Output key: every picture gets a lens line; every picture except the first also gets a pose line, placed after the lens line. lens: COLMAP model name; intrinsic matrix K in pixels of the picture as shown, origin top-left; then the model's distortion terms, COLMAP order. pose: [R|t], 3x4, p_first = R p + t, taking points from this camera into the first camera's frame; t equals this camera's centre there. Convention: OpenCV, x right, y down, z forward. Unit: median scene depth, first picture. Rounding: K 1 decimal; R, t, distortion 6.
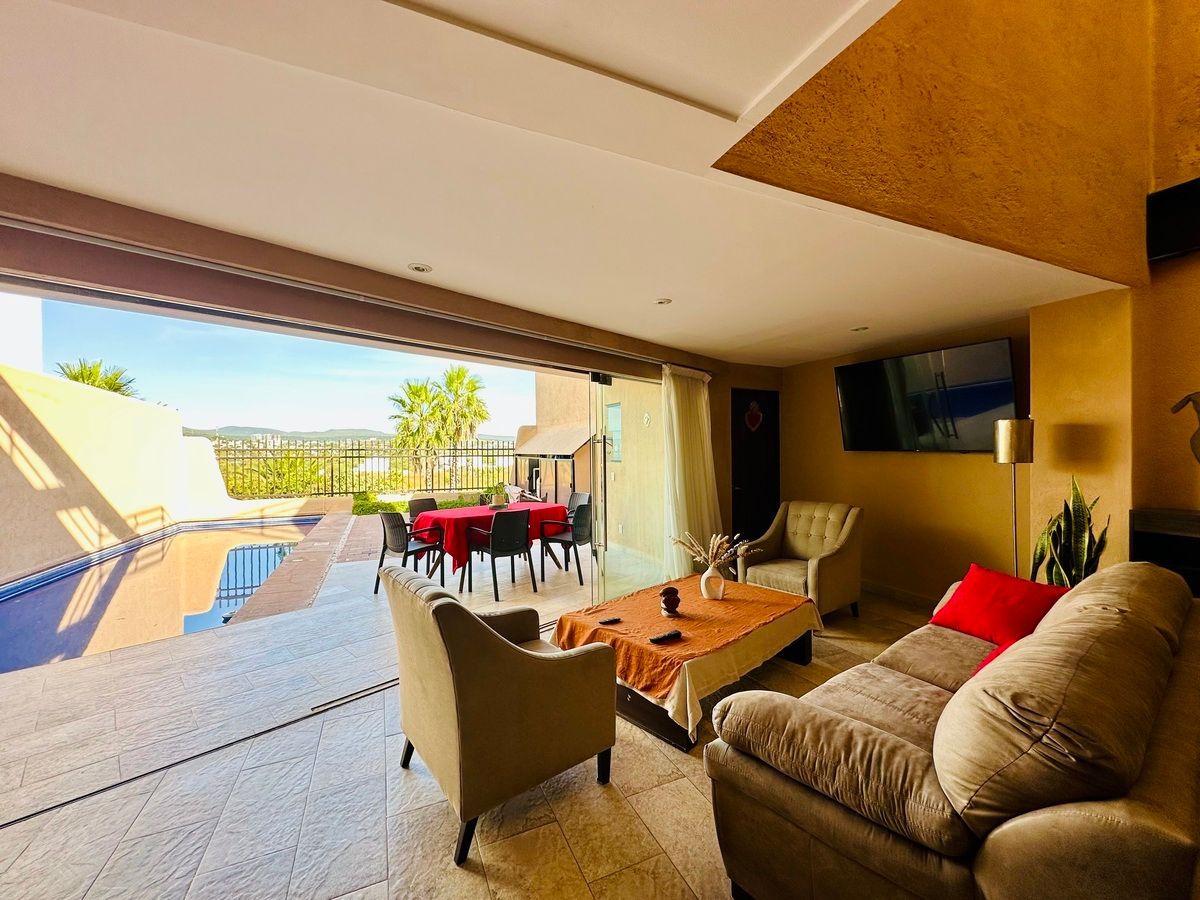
lens RADIAL K [[476.5, 0, 599.2], [0, 476.5, 449.3], [0, 0, 1]] dist [-0.002651, -0.000140]
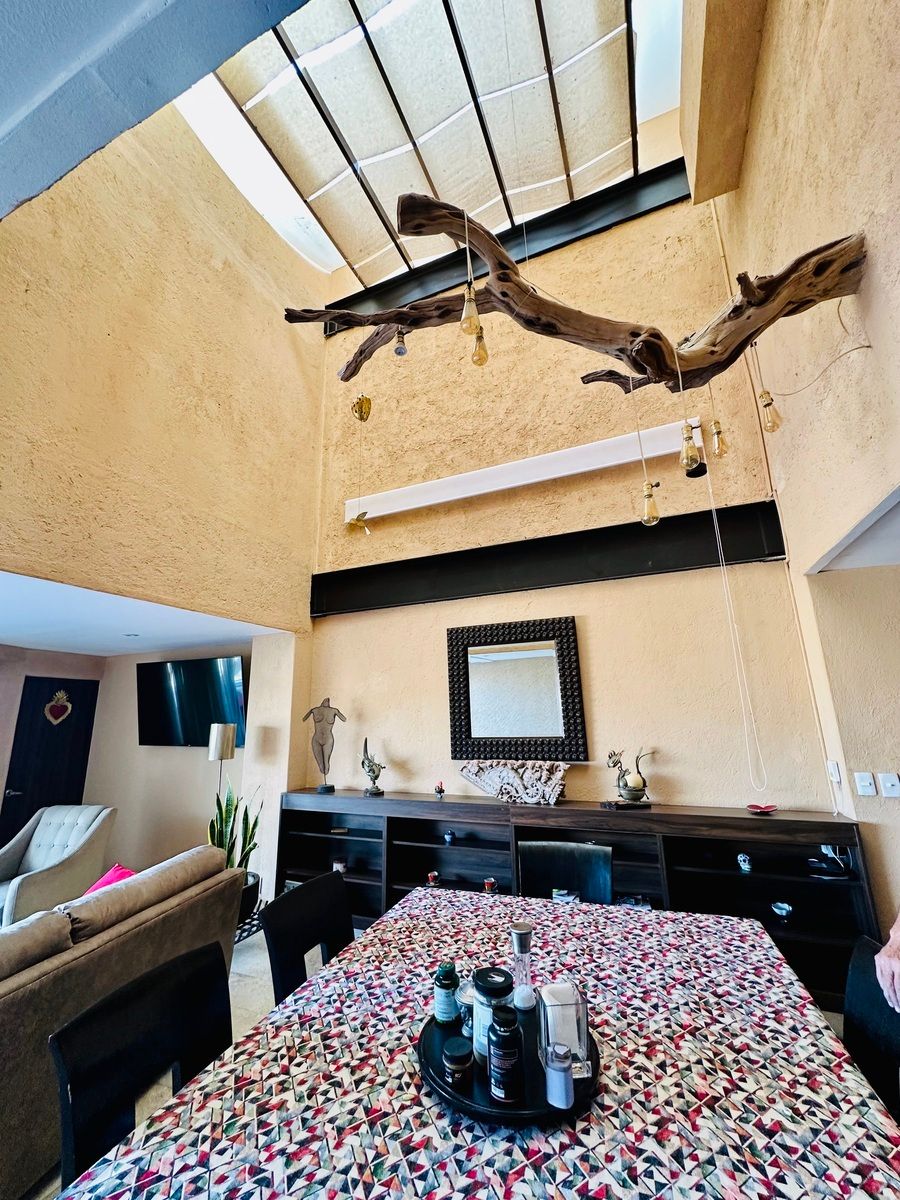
lens RADIAL K [[476.5, 0, 446.1], [0, 476.5, 597.3], [0, 0, 1]] dist [-0.002651, -0.000140]
pose [[0.734873, 0.152766, 0.660775, 0.122261], [0.017343, 0.969749, -0.243486, -0.019861], [-0.677982, 0.190391, 0.709994, -0.105829]]
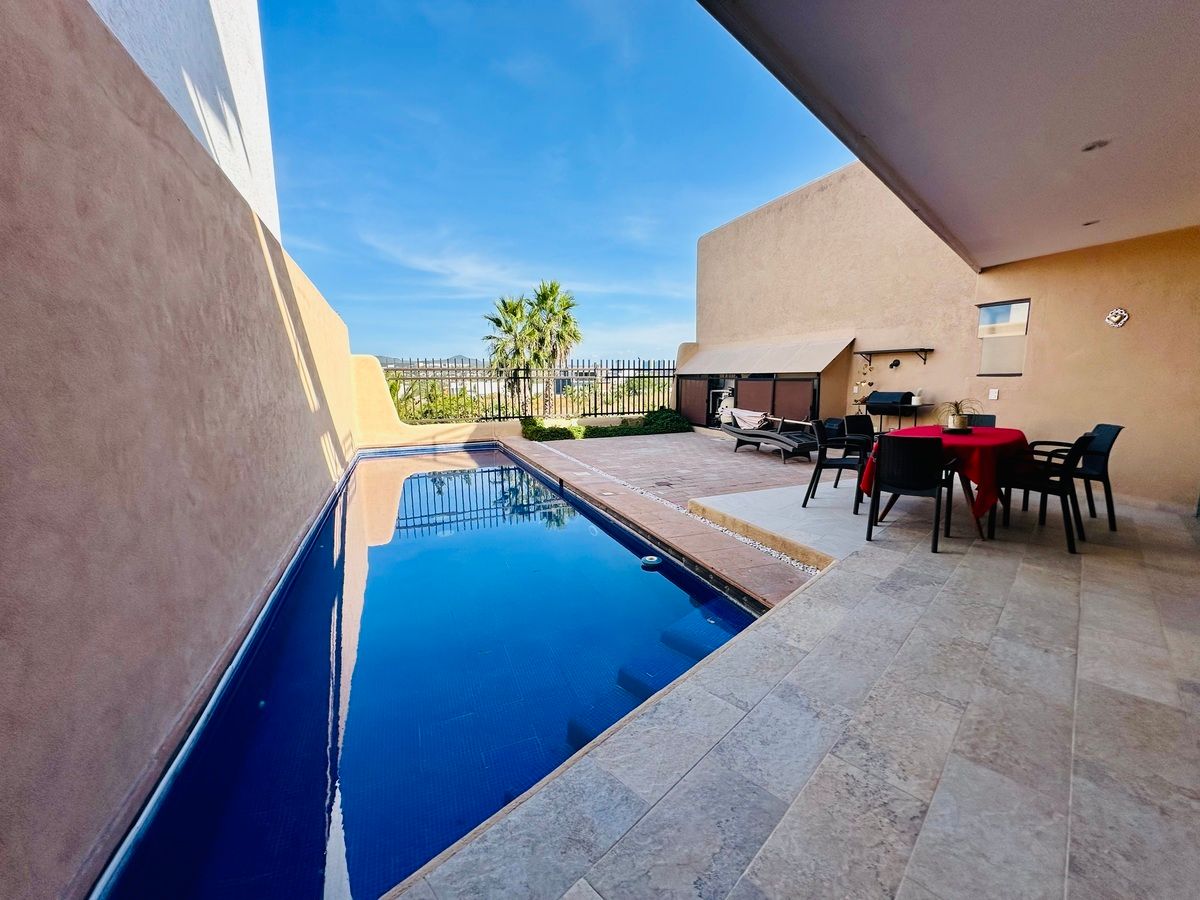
lens RADIAL K [[476.5, 0, 599.2], [0, 476.5, 449.3], [0, 0, 1]] dist [-0.002651, -0.000140]
pose [[0.999462, 0.003673, -0.032603, -0.418661], [0.001302, 0.988488, 0.151291, 0.017858], [0.032783, -0.151252, 0.987951, 0.108692]]
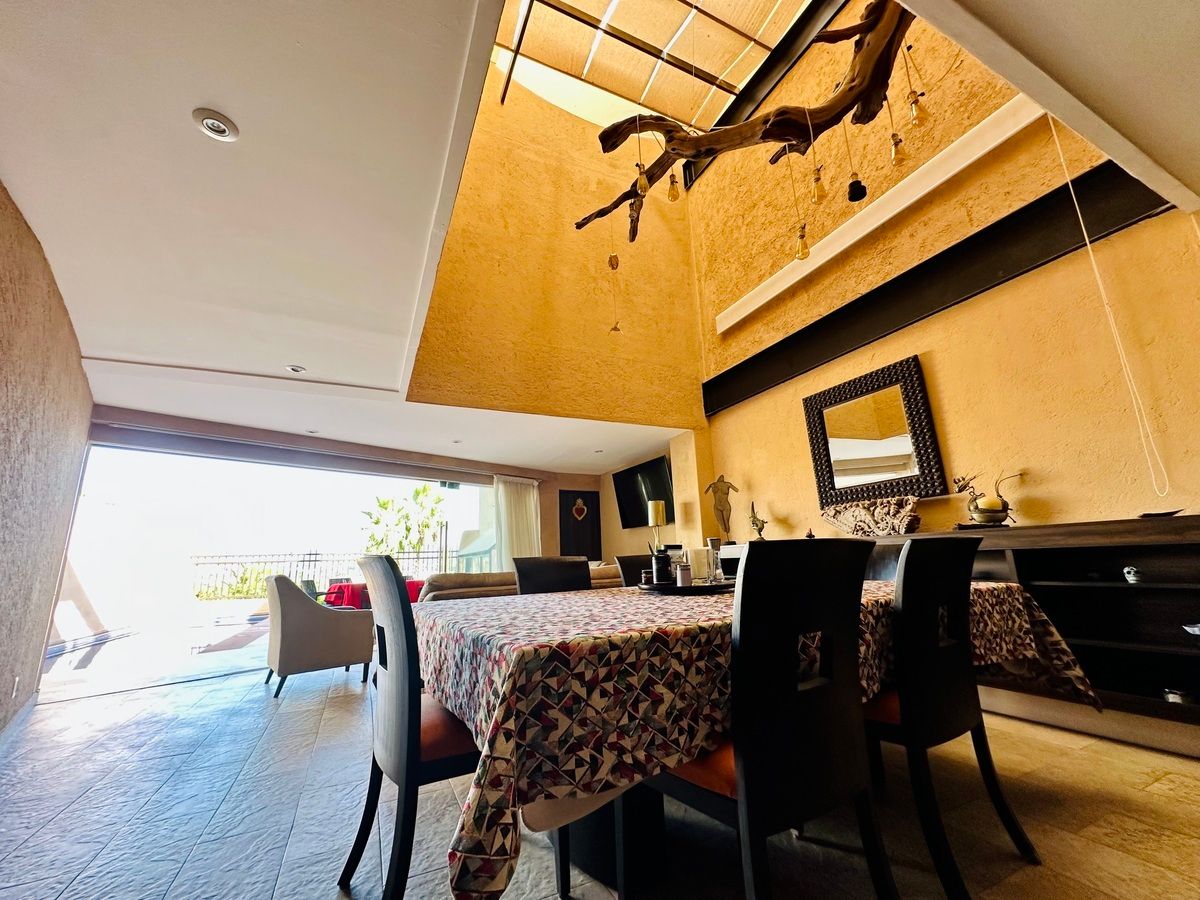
lens RADIAL K [[476.5, 0, 599.2], [0, 476.5, 449.3], [0, 0, 1]] dist [-0.002651, -0.000140]
pose [[0.999283, -0.023366, 0.029782, 0.178910], [0.029540, 0.973323, -0.227531, 0.042921], [-0.023671, 0.228248, 0.973315, -0.222914]]
